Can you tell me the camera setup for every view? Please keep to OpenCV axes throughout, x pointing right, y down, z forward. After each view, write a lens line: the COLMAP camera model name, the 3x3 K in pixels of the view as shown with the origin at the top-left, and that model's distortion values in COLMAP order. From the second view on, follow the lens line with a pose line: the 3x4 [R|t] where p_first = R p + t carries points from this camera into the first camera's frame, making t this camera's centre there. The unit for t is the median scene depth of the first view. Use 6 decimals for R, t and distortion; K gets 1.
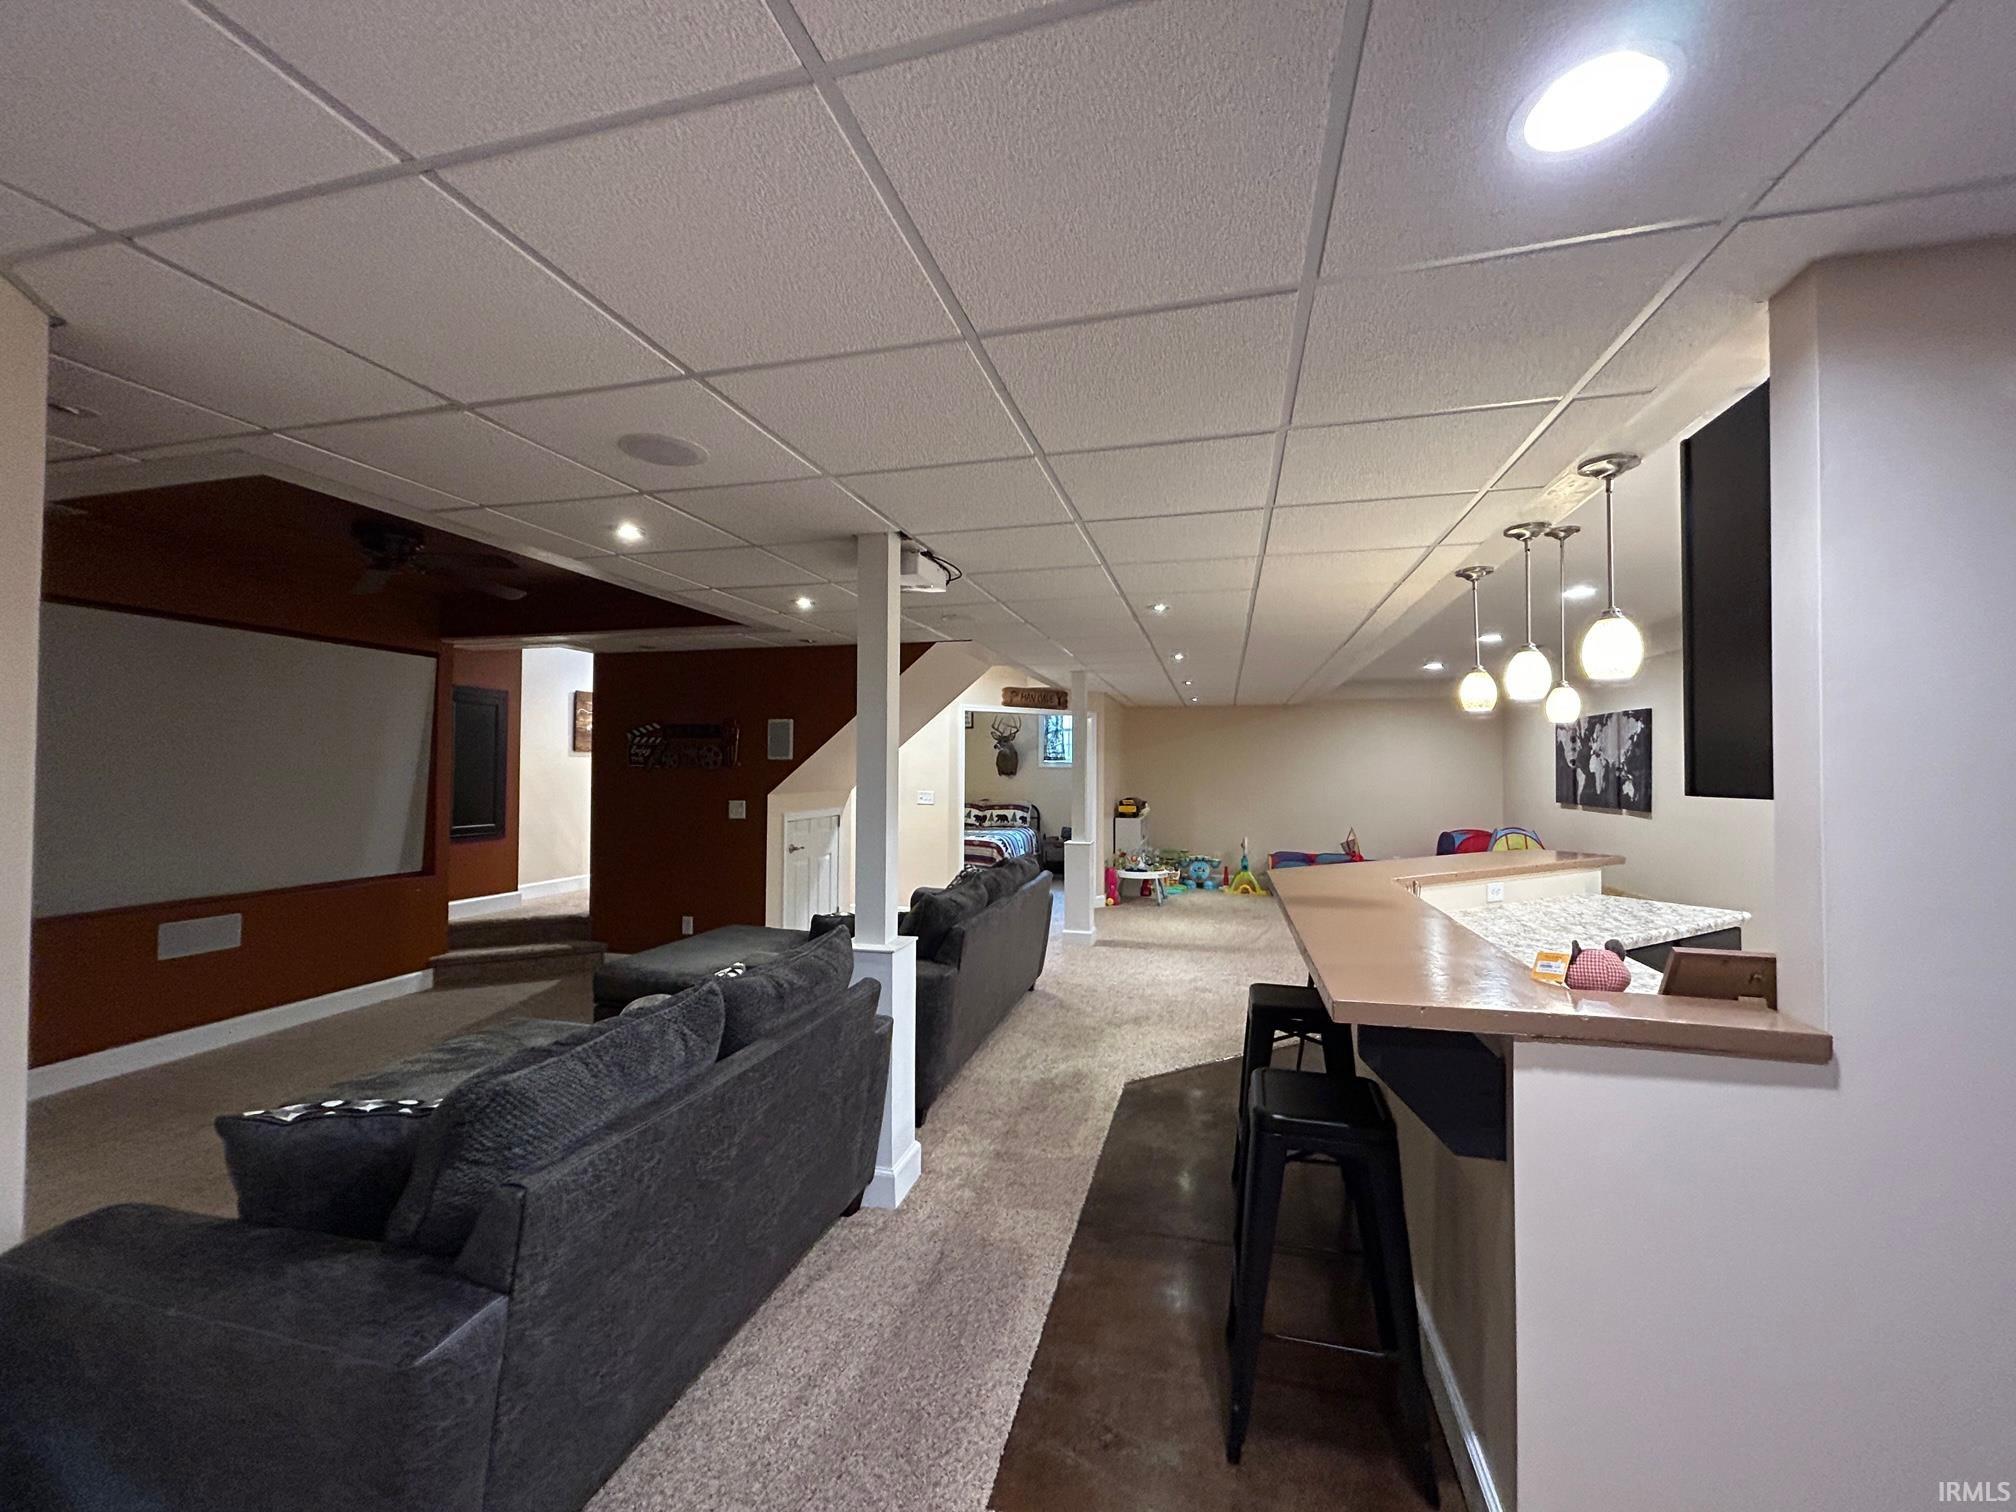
lens RADIAL K [[811.4, 0, 1005.0], [0, 811.4, 753.8], [0, 0, 1]] dist [0.002305, 0.000073]
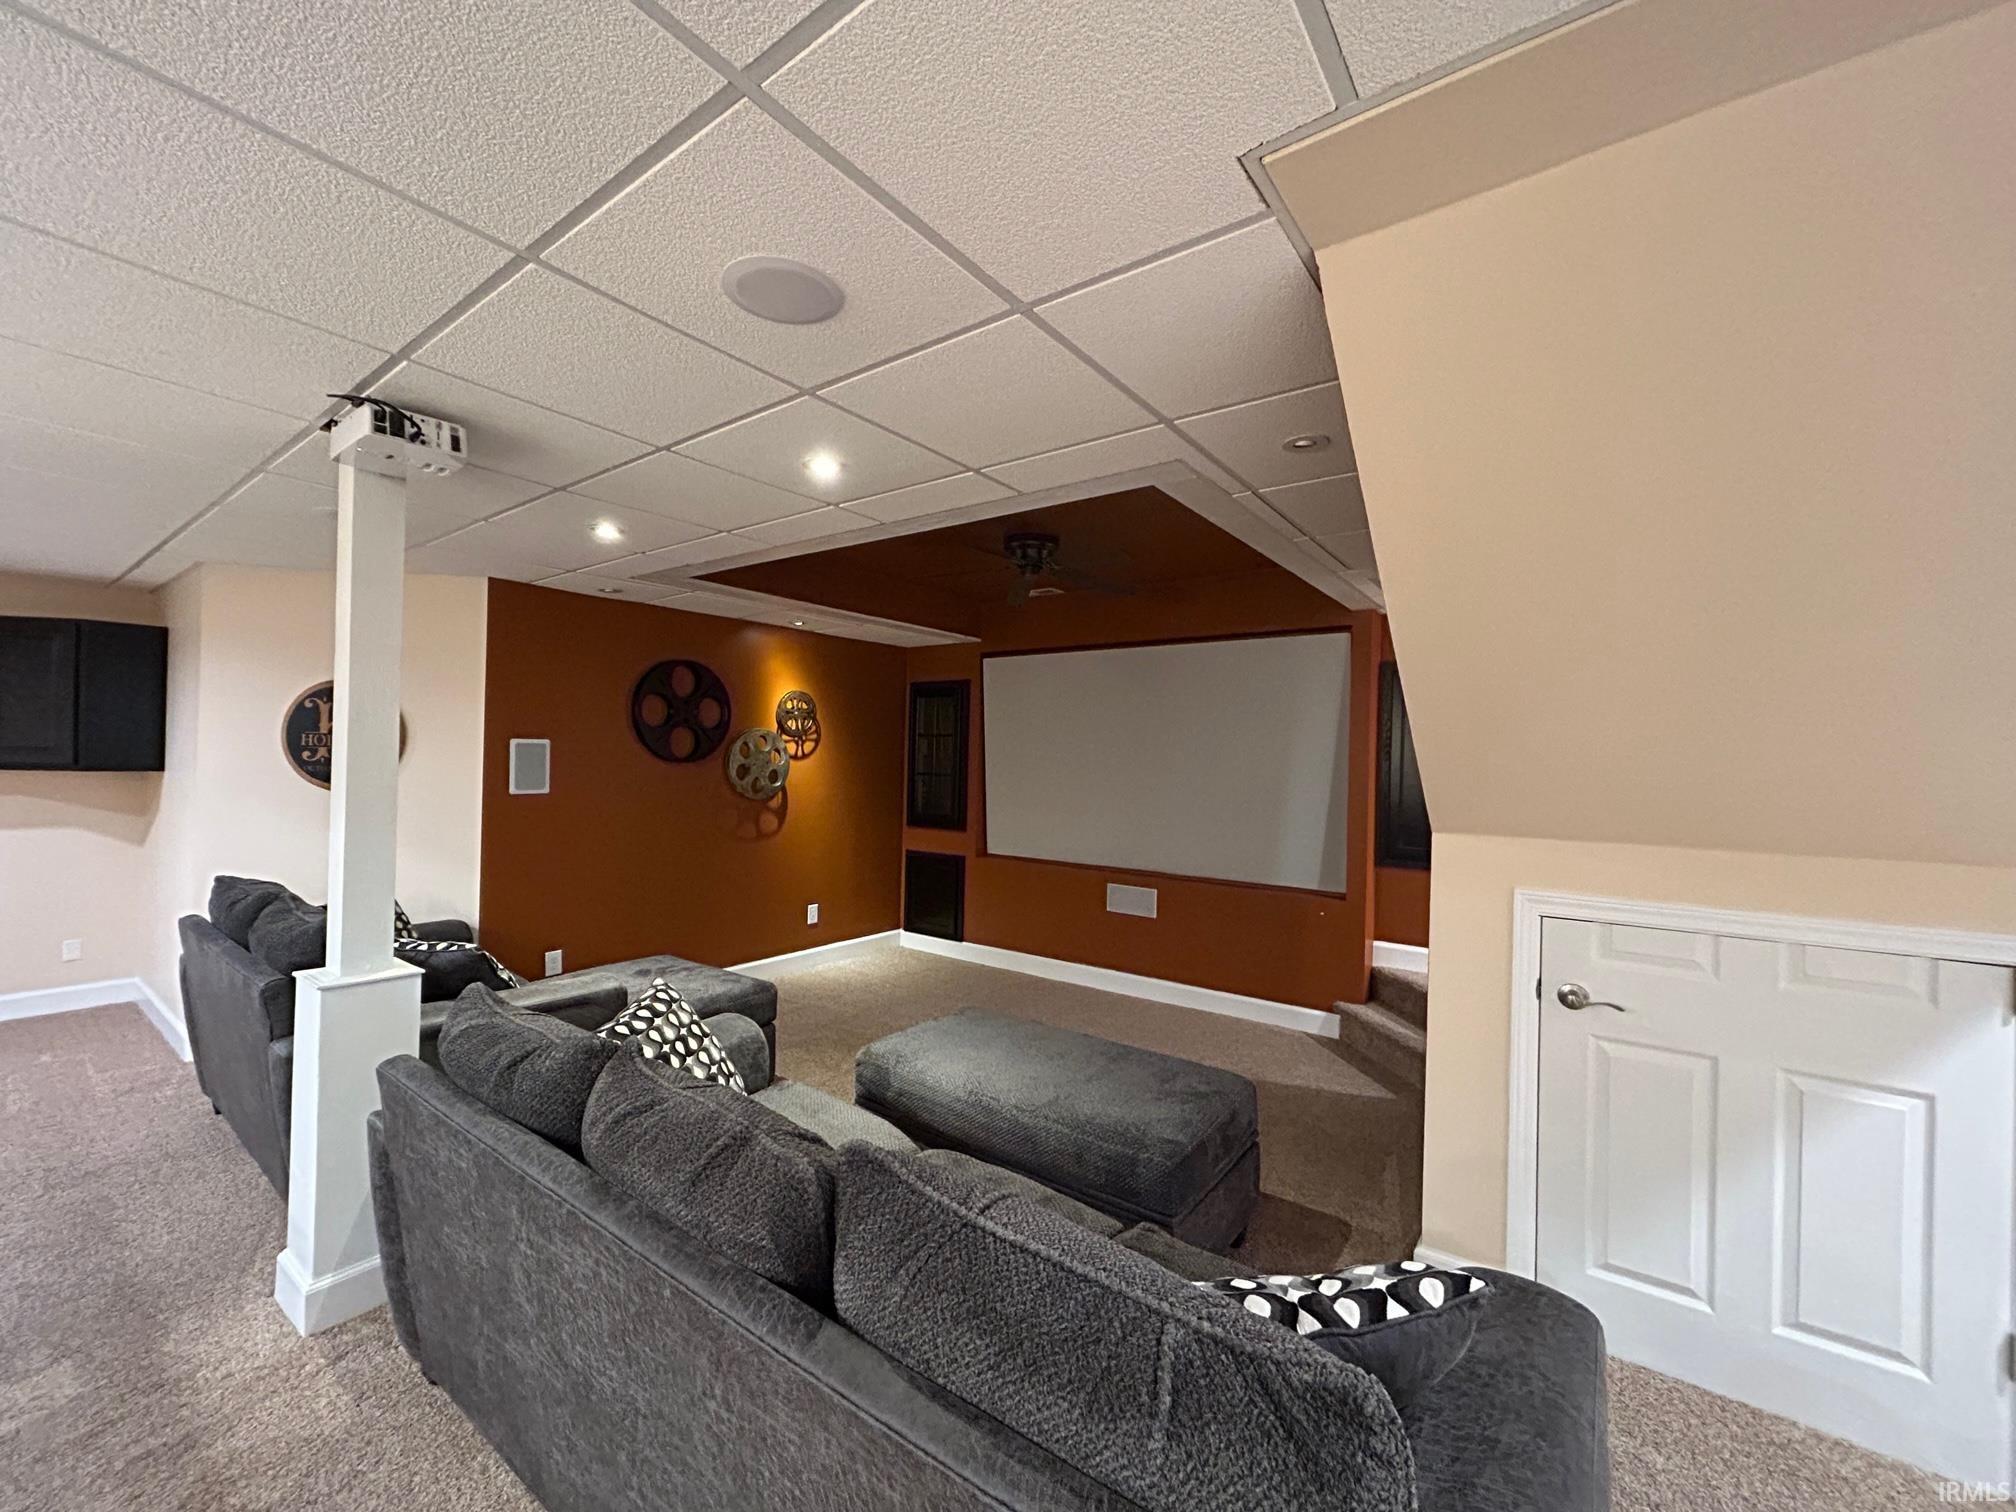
lens RADIAL K [[811.4, 0, 999.0], [0, 811.4, 753.1], [0, 0, 1]] dist [0.002305, 0.000073]
pose [[-0.377615, -0.020943, -0.925726, 0.175405], [-0.007602, 0.999781, -0.019518, 0.021240], [0.925931, -0.000333, -0.377692, 0.984823]]
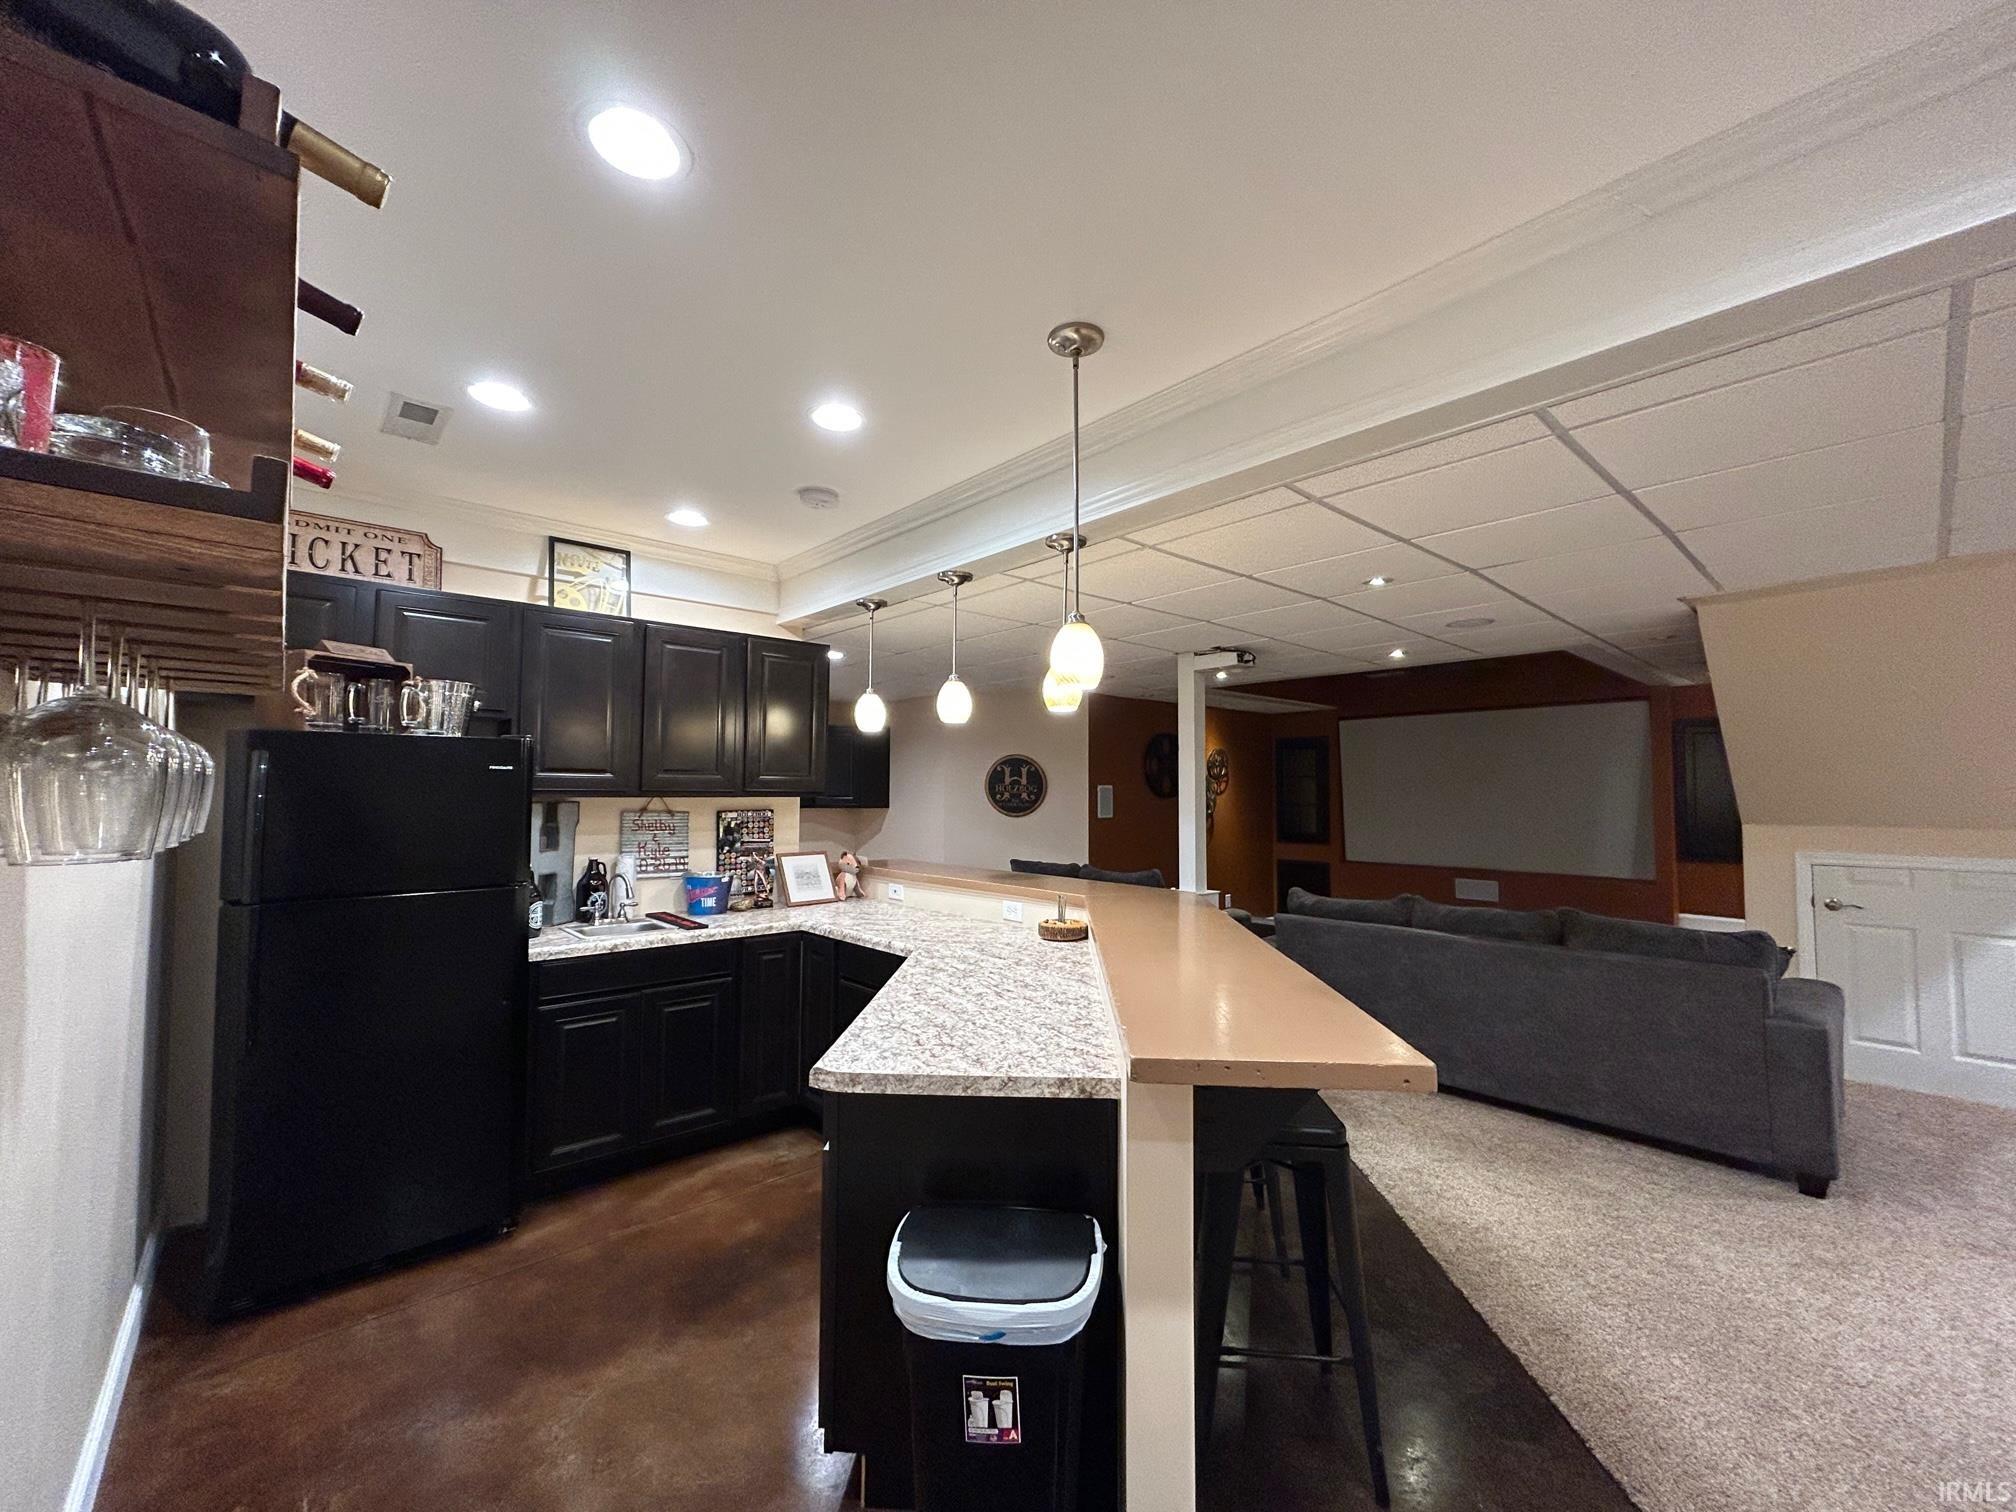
lens RADIAL K [[811.4, 0, 1005.0], [0, 811.4, 751.3], [0, 0, 1]] dist [0.002305, 0.000073]
pose [[-0.549389, -0.050597, -0.834033, 0.799791], [0.008185, 0.997791, -0.065922, 0.026648], [0.835527, -0.043044, -0.547761, 0.863683]]
